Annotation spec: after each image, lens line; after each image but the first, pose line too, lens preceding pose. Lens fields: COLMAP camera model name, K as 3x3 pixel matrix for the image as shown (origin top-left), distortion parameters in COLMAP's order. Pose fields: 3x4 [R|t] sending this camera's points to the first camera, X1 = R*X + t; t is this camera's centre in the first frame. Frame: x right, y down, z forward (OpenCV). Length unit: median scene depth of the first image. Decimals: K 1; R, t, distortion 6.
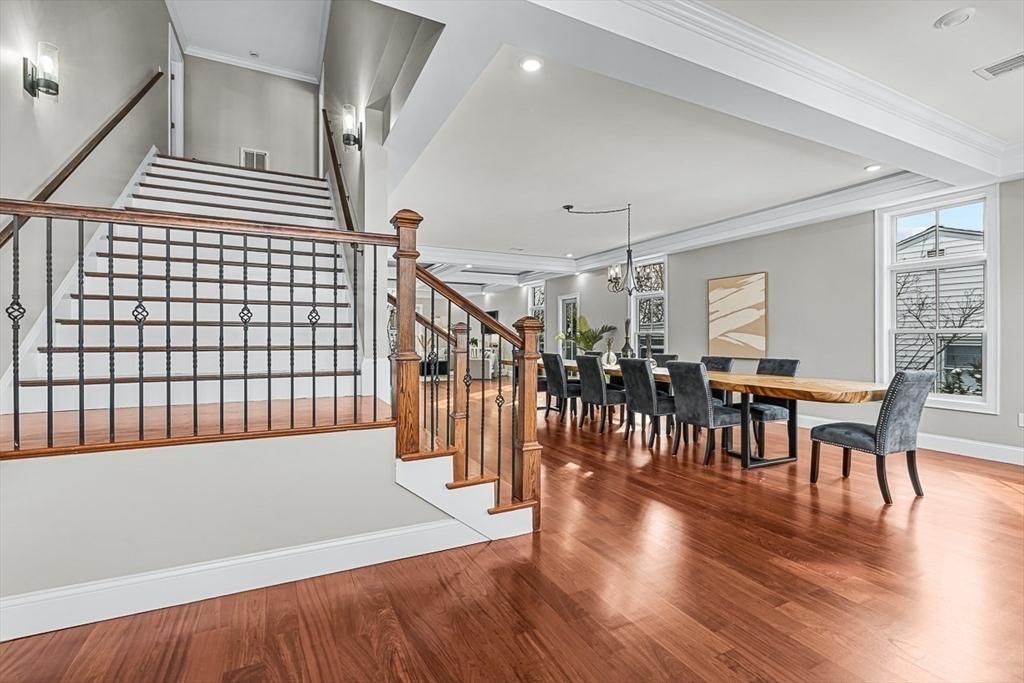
lens RADIAL K [[461.0, 0, 513.8], [0, 461.0, 337.8], [0, 0, 1]] dist [-0.002306, -0.002843]
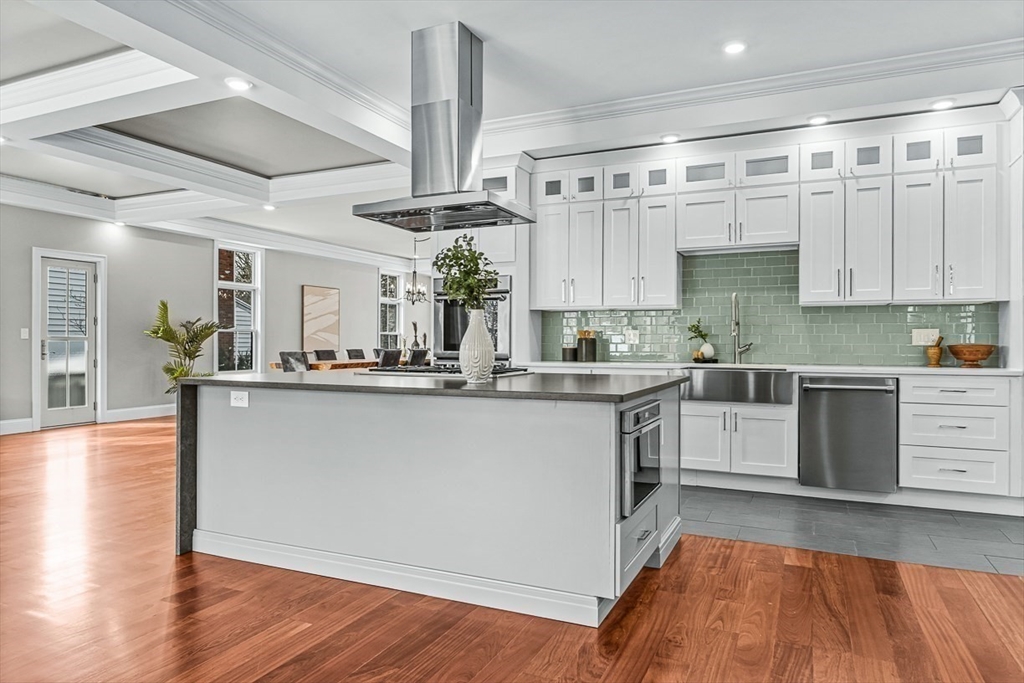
lens RADIAL K [[639.7, 0, 510.8], [0, 639.7, 342.2], [0, 0, 1]] dist [-0.003589, 0.002066]
pose [[-0.620752, -0.008627, 0.783959, -1.916097], [-0.007293, 0.999960, 0.005230, 0.007248], [-0.783973, -0.002470, -0.620790, 2.635606]]
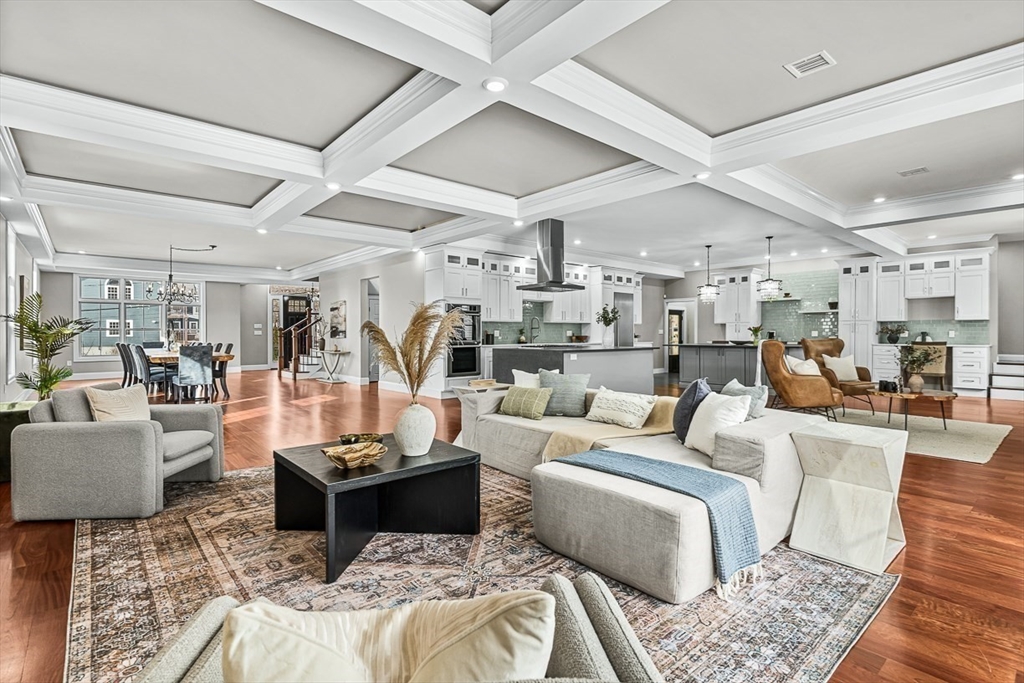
lens RADIAL K [[489.6, 0, 510.1], [0, 489.6, 335.1], [0, 0, 1]] dist [-0.003359, -0.001068]
pose [[-0.969785, 0.000459, -0.243962, -0.613170], [0.000786, 0.999999, -0.001241, 0.011204], [0.243961, -0.001395, -0.969784, 3.837713]]
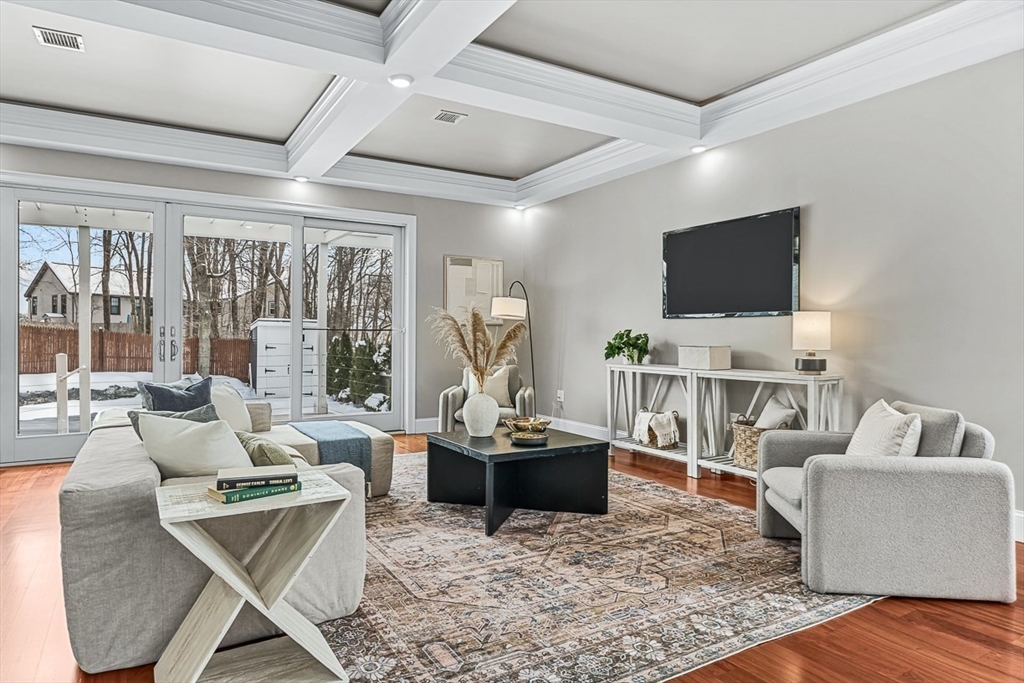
lens RADIAL K [[613.3, 0, 514.0], [0, 613.3, 340.9], [0, 0, 1]] dist [-0.004597, -0.002464]
pose [[0.997021, 0.001449, 0.077111, -0.667385], [-0.001982, 0.999975, 0.006827, 0.013110], [-0.077099, -0.006959, 0.996999, 2.342724]]
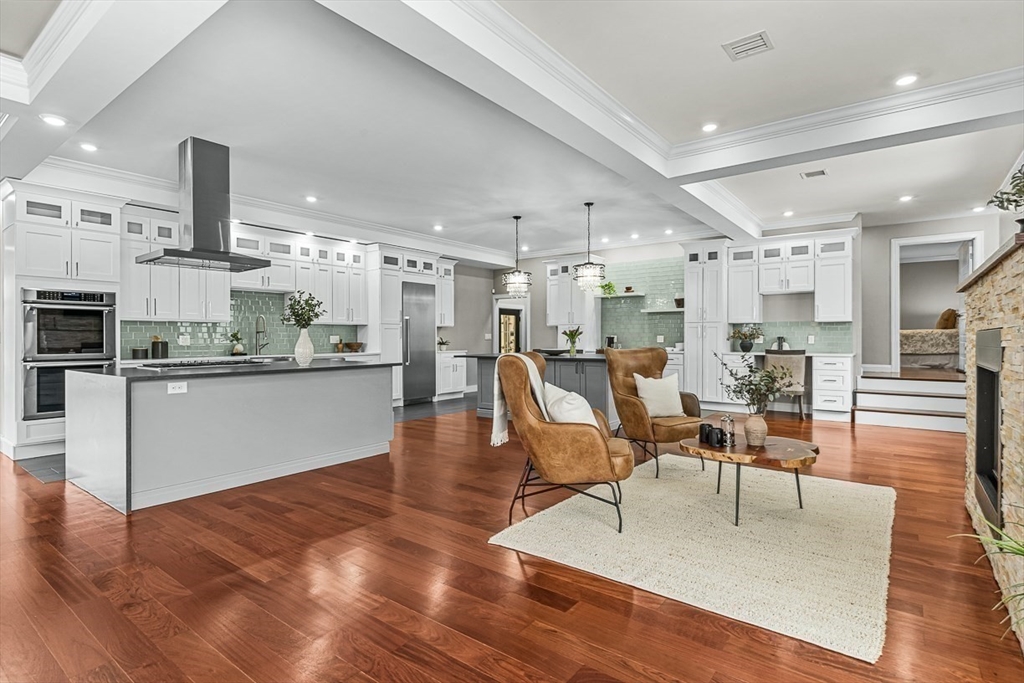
lens RADIAL K [[516.5, 0, 510.5], [0, 516.5, 336.5], [0, 0, 1]] dist [-0.005971, -0.000281]
pose [[-0.899766, 0.000592, -0.436373, -1.284917], [0.003567, 0.999976, -0.005997, 0.002037], [0.436359, -0.006952, -0.899746, 3.394848]]
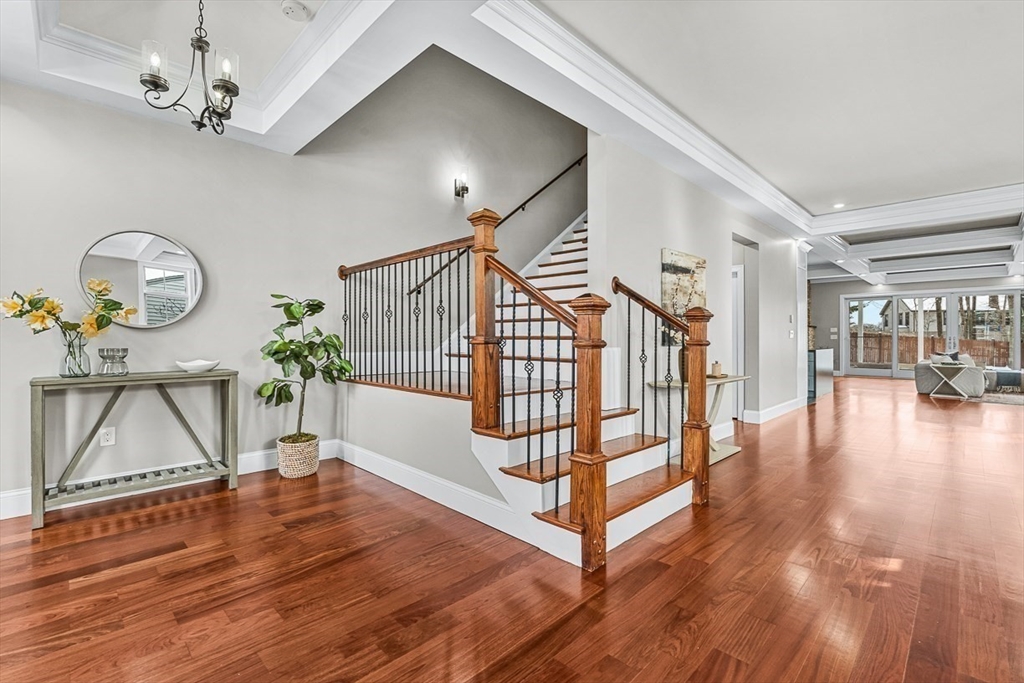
lens RADIAL K [[461.0, 0, 520.4], [0, 461.0, 335.7], [0, 0, 1]] dist [-0.002306, -0.002843]
pose [[0.310633, -0.005936, -0.950511, 0.489256], [-0.004193, 0.999962, -0.007616, 0.020811], [0.950521, 0.006352, 0.310596, 0.421277]]
